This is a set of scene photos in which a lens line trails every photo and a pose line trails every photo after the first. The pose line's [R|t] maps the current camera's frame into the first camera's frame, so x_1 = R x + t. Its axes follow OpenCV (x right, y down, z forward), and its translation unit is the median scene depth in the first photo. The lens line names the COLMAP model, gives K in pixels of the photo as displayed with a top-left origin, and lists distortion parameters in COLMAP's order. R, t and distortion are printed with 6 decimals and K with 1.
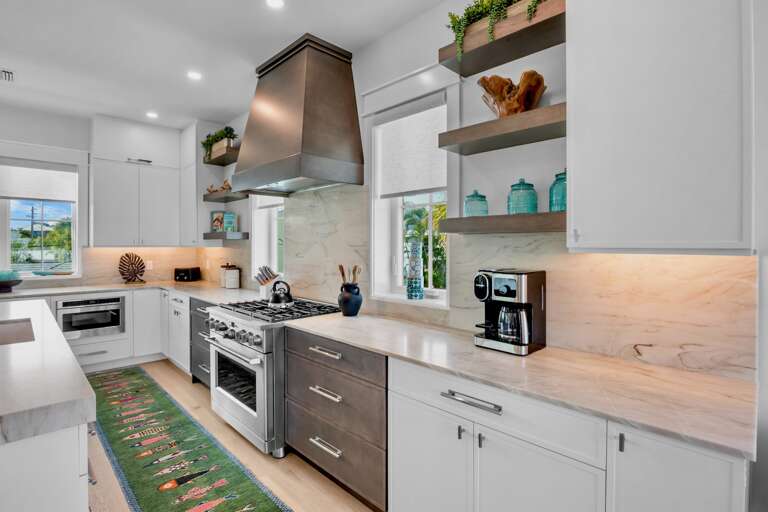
lens RADIAL K [[382.4, 0, 382.0], [0, 382.4, 246.0], [0, 0, 1]] dist [-0.021738, 0.000250]
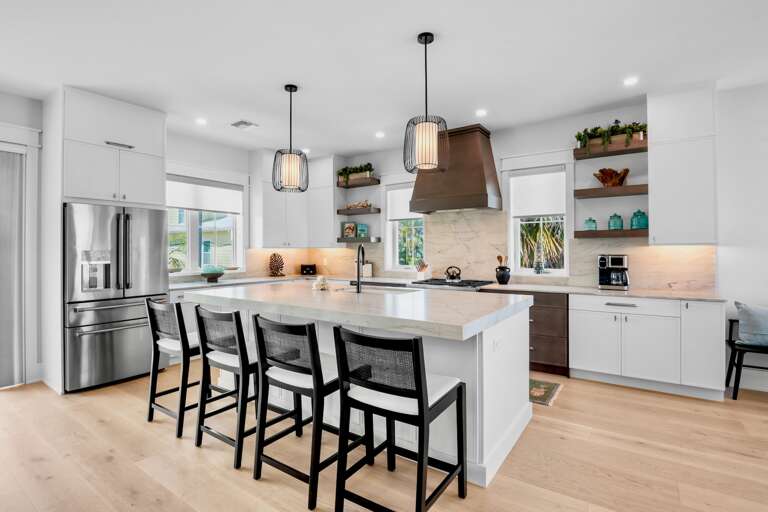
lens RADIAL K [[382.4, 0, 382.0], [0, 382.4, 246.0], [0, 0, 1]] dist [-0.021738, 0.000250]
pose [[0.981623, -0.002087, 0.190818, -0.673625], [0.004840, 0.999891, -0.013962, 0.017925], [-0.190768, 0.014629, 0.981526, -0.436372]]
